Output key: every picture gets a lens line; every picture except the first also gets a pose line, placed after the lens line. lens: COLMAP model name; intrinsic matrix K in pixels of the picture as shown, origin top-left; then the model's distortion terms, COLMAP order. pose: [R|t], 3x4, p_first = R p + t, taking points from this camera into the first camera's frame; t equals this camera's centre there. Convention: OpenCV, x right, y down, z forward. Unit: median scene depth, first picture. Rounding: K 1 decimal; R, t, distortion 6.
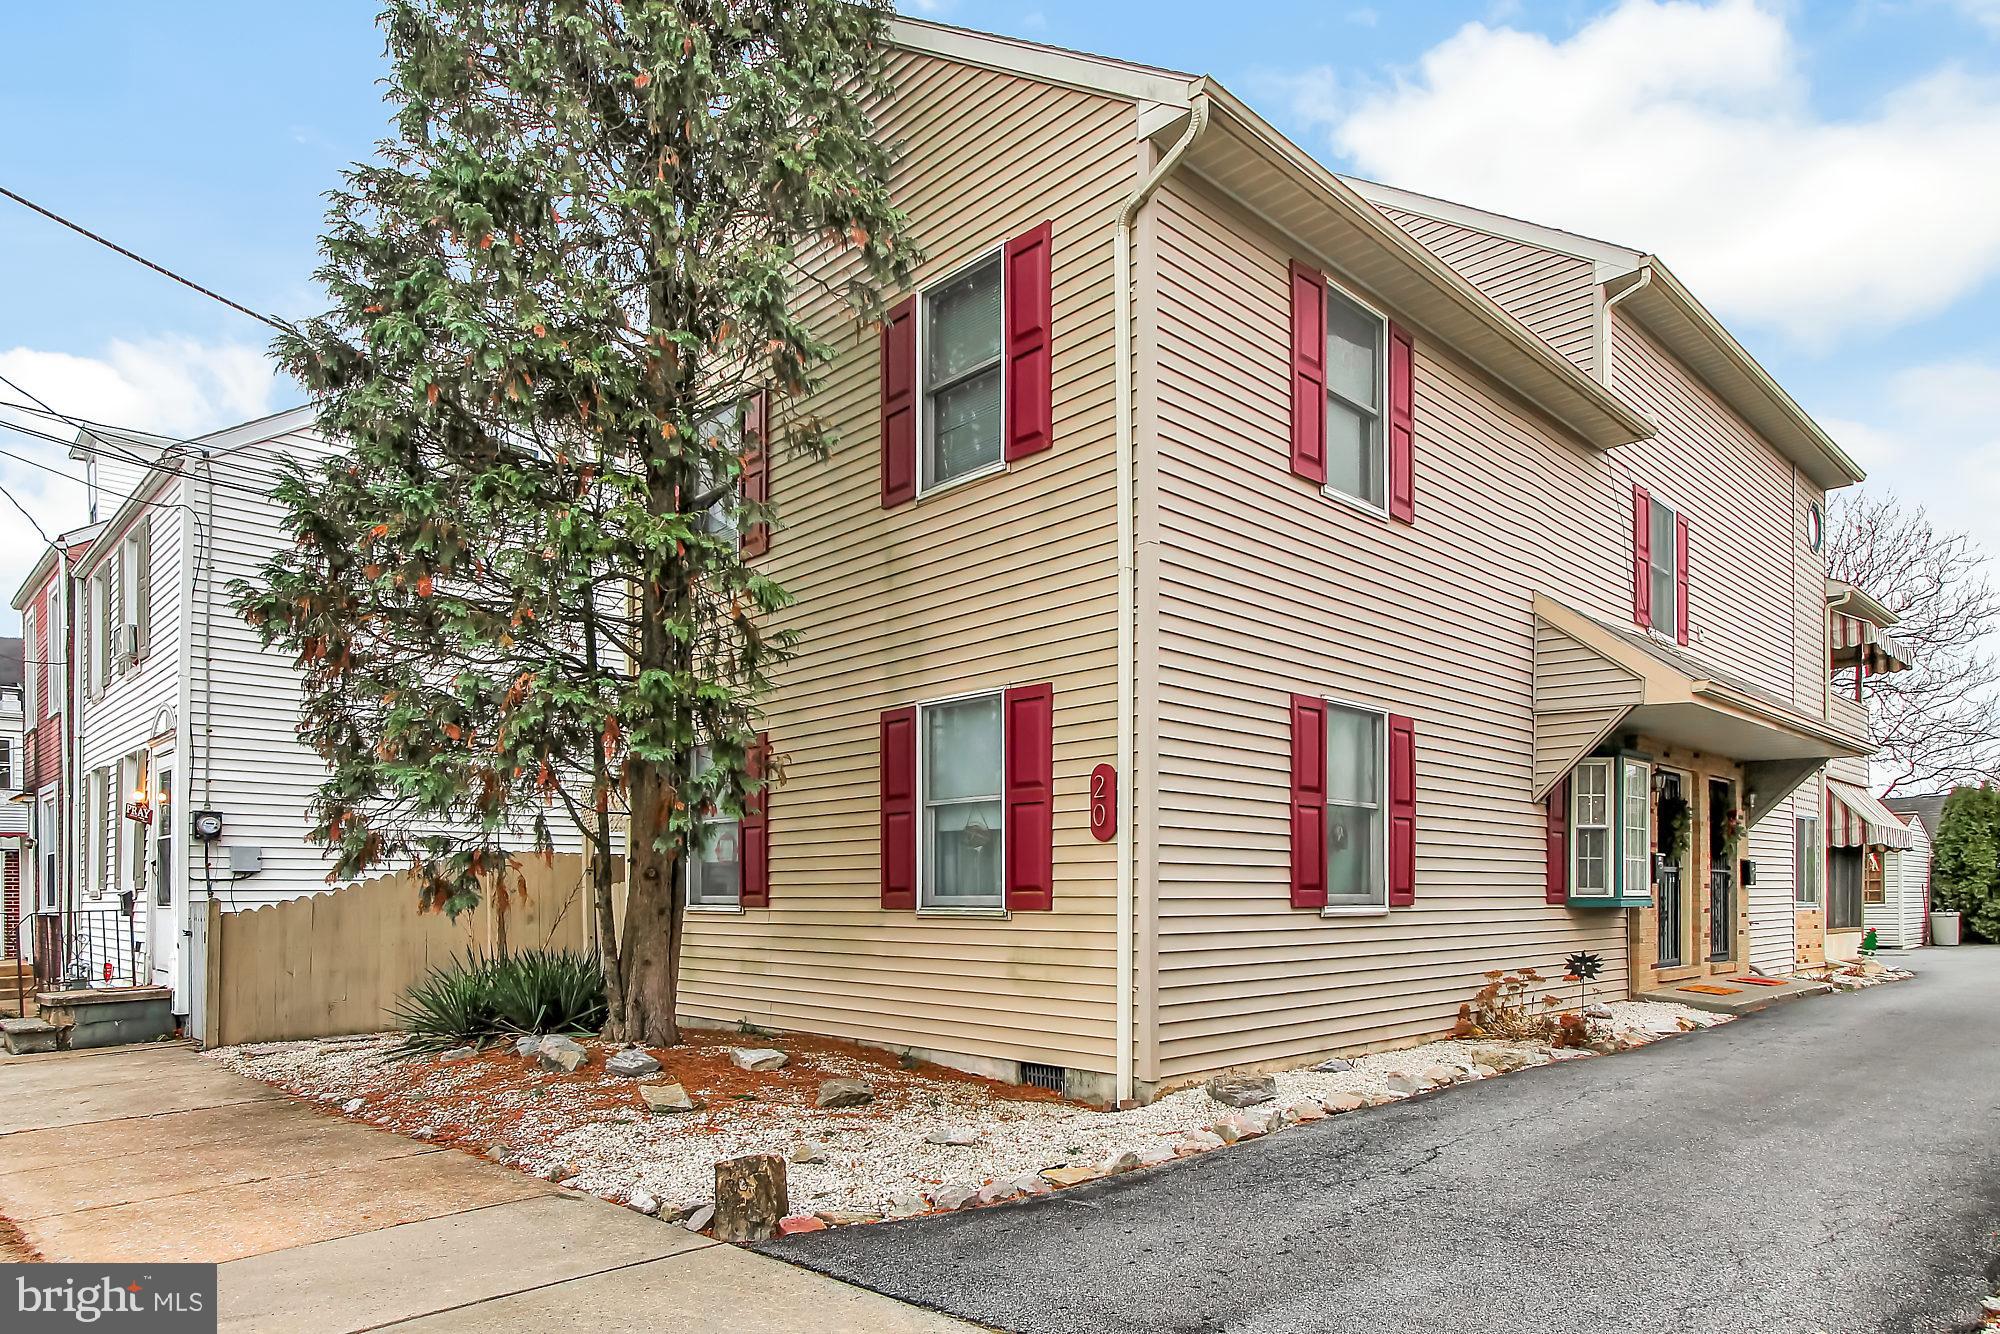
lens RADIAL K [[1187.7, 0, 989.7], [0, 1187.7, 904.2], [0, 0, 1]] dist [0.003233, 0.000210]
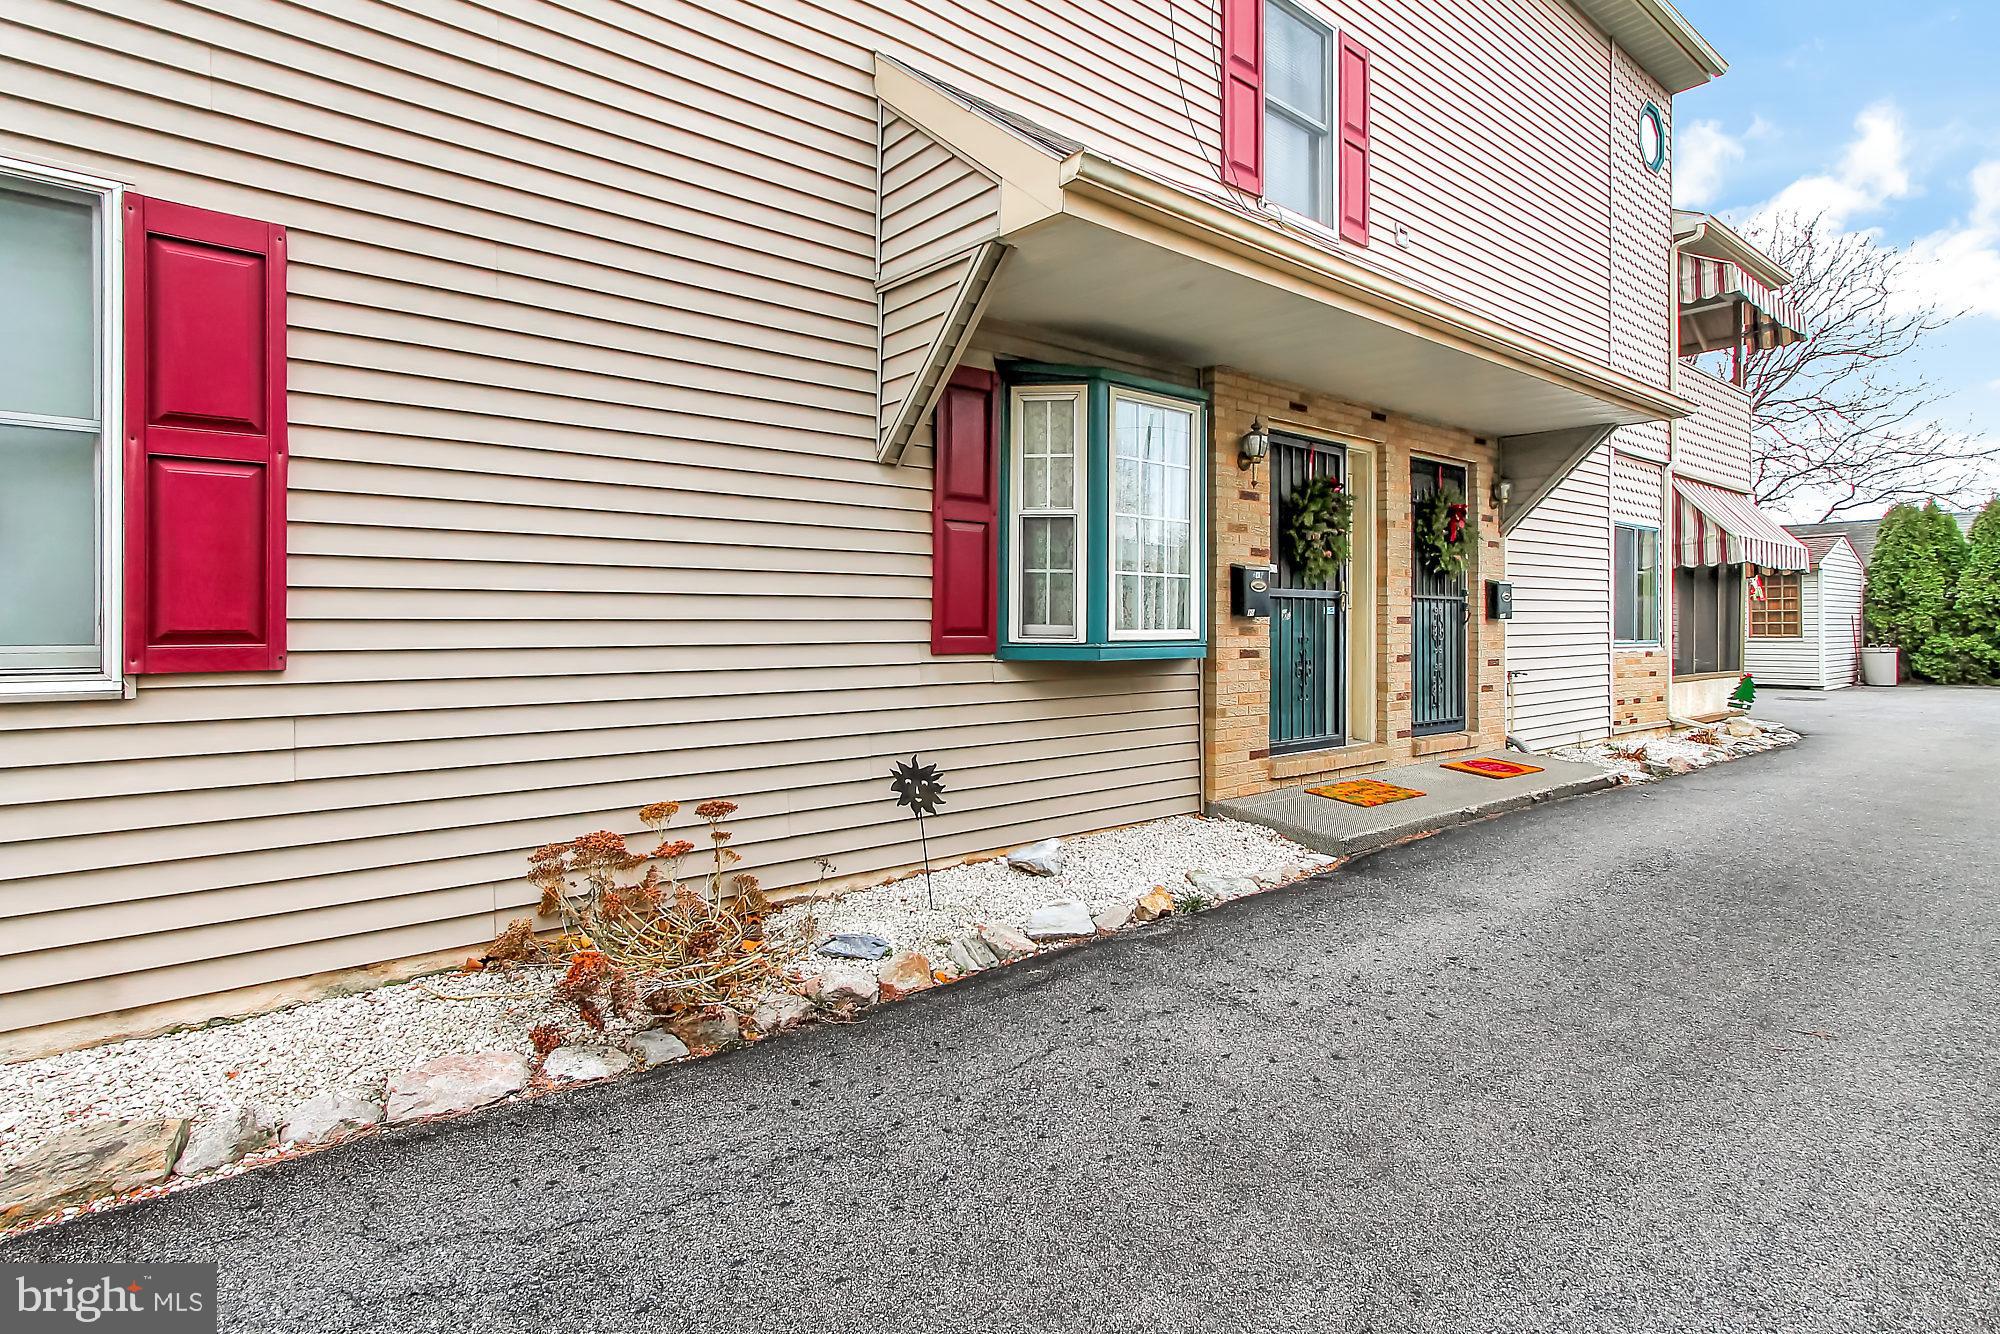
lens RADIAL K [[931.7, 0, 1000.7], [0, 931.7, 620.2], [0, 0, 1]] dist [0.005292, 0.000981]
pose [[0.994803, 0.005020, -0.101698, 0.571887], [-0.005647, 0.999967, -0.005878, -0.014488], [0.101665, 0.006422, 0.994798, 0.619164]]
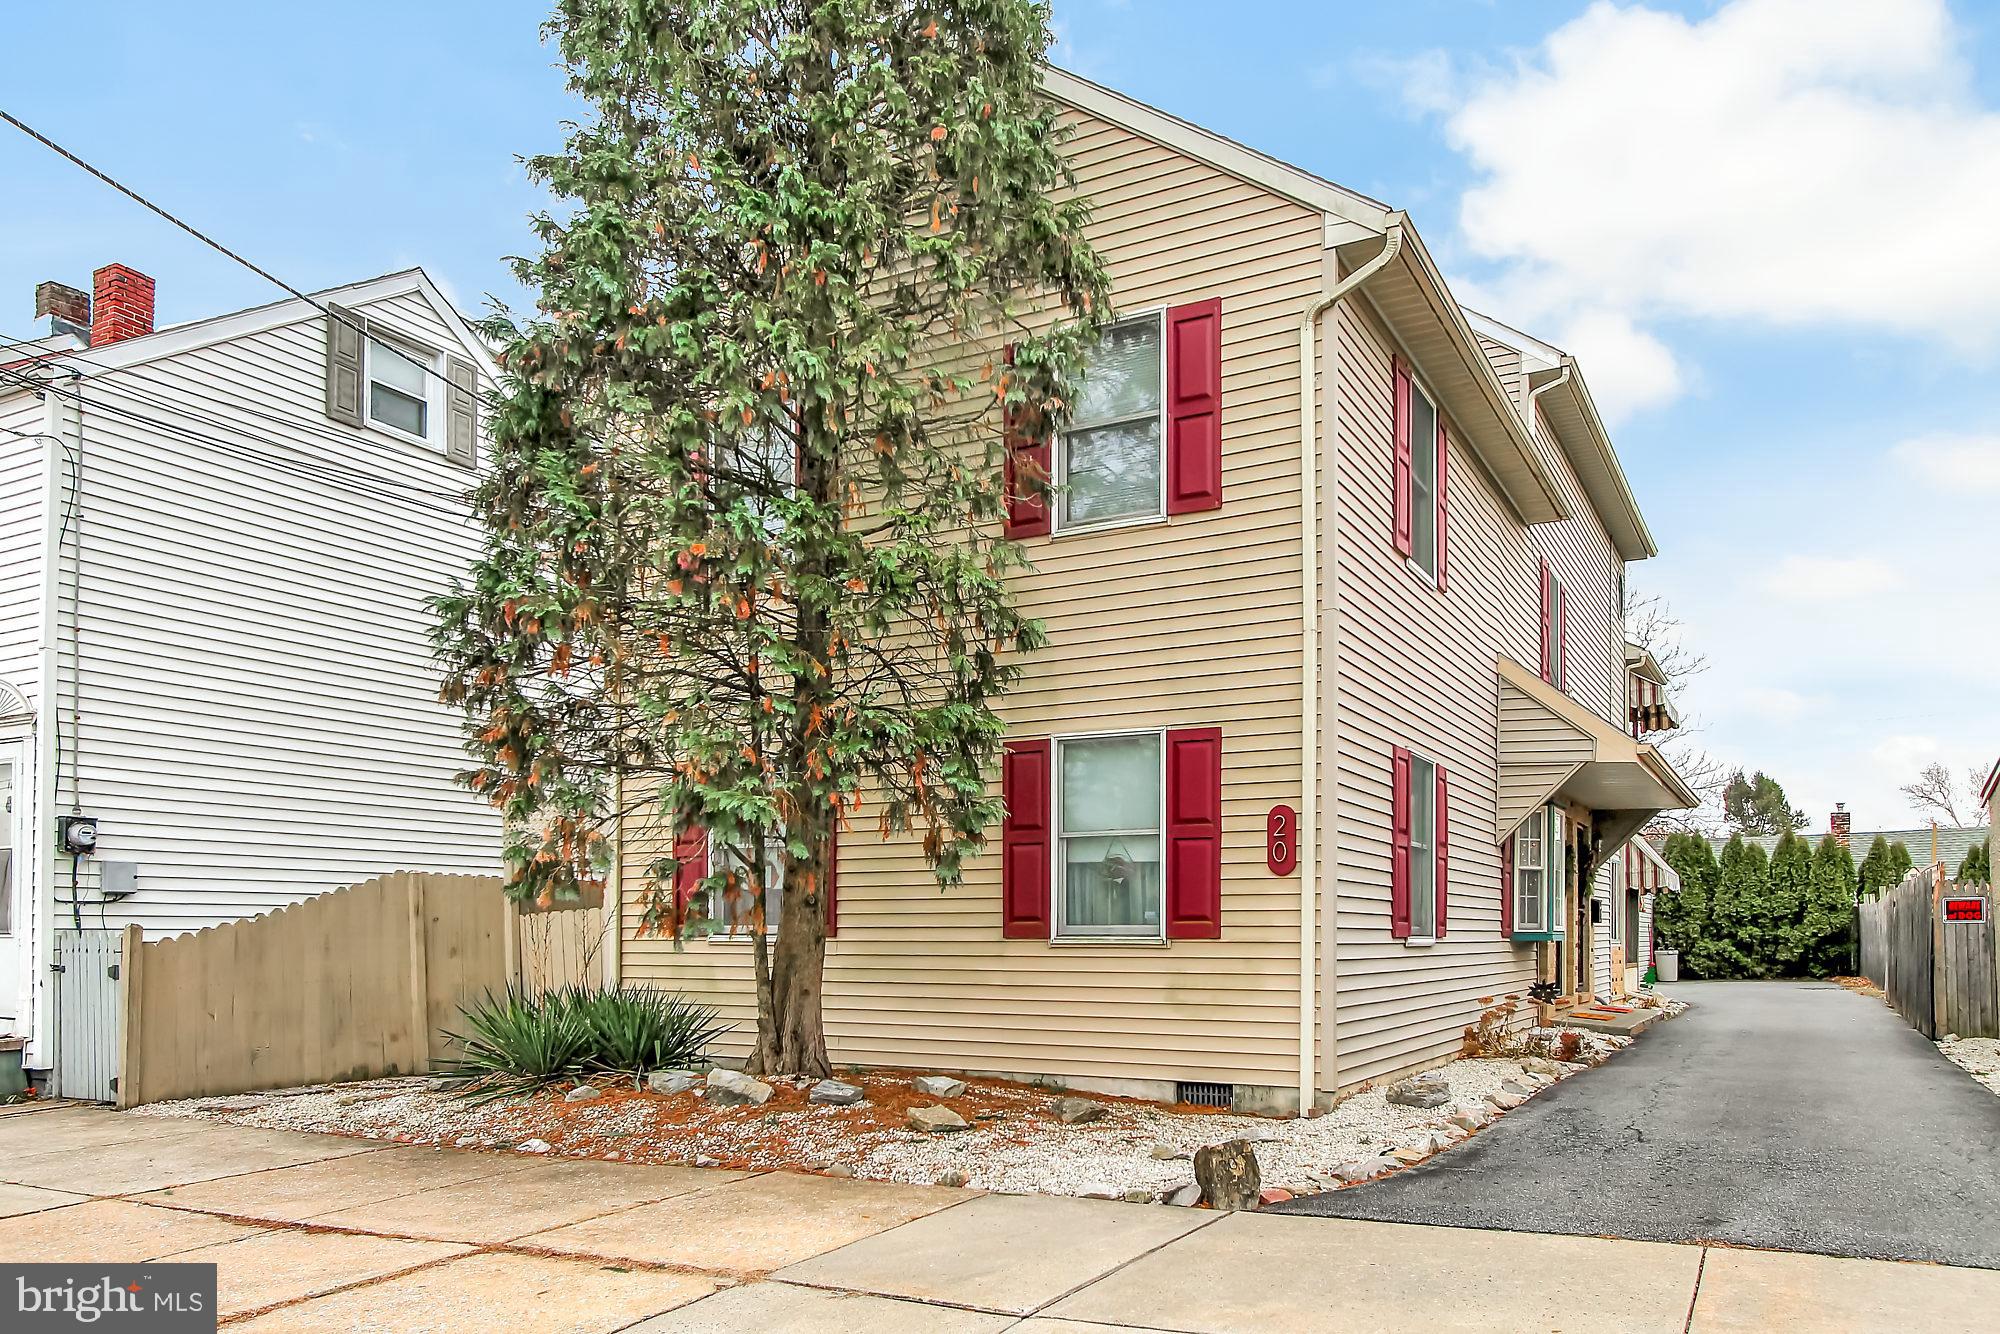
lens RADIAL K [[1429.7, 0, 1009.2], [0, 1429.7, 949.3], [0, 0, 1]] dist [-0.000999, -0.001486]
pose [[0.953327, 0.001198, 0.301938, -0.385724], [-0.002088, 0.999994, 0.002623, 0.008712], [-0.301933, -0.003131, 0.953324, -0.130910]]
